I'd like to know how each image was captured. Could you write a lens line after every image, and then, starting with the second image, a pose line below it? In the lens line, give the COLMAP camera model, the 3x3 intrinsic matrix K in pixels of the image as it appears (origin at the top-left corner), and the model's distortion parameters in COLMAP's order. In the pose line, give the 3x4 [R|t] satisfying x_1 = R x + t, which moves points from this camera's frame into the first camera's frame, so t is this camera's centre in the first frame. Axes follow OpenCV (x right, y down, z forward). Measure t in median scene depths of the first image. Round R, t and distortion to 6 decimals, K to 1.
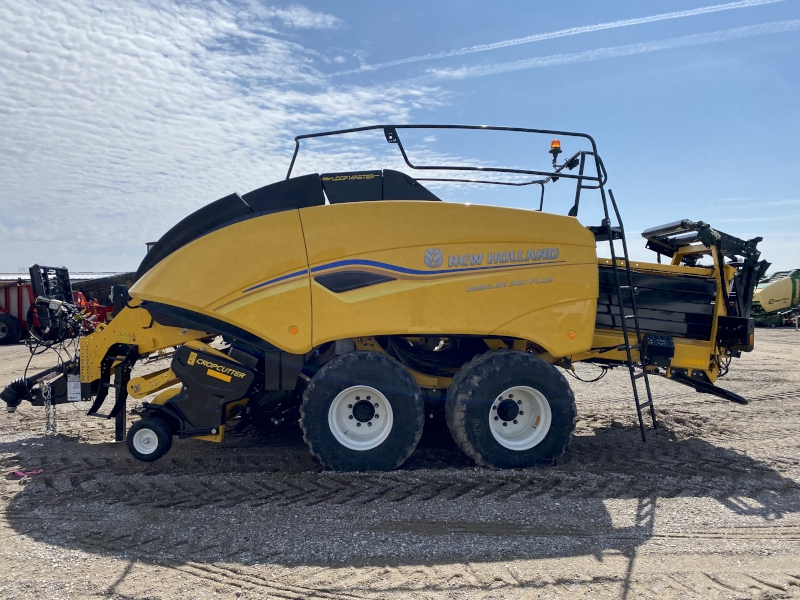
lens RADIAL K [[607.3, 0, 397.8], [0, 607.3, 303.7], [0, 0, 1]] dist [0.009487, -0.003565]
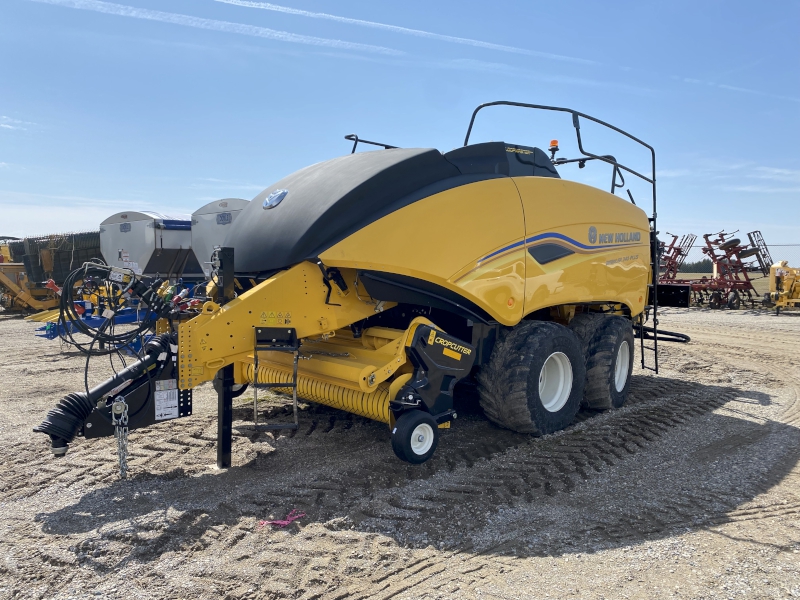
lens RADIAL K [[607.3, 0, 396.2], [0, 607.3, 293.9], [0, 0, 1]] dist [0.009487, -0.003565]
pose [[0.708534, -0.017970, 0.705448, -0.966054], [-0.002973, 0.999591, 0.028450, 0.004012], [-0.705671, -0.022255, 0.708190, 0.420908]]
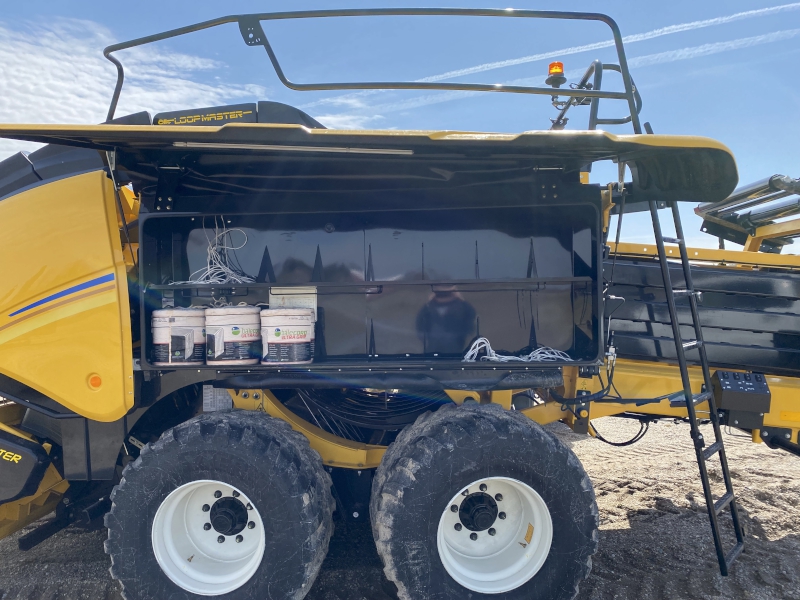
lens RADIAL K [[607.3, 0, 398.1], [0, 607.3, 302.9], [0, 0, 1]] dist [0.009487, -0.003565]
pose [[0.999022, -0.022884, -0.037841, 0.132024], [0.022362, 0.999650, -0.014158, -0.014874], [0.038152, 0.013298, 0.999183, 0.422633]]
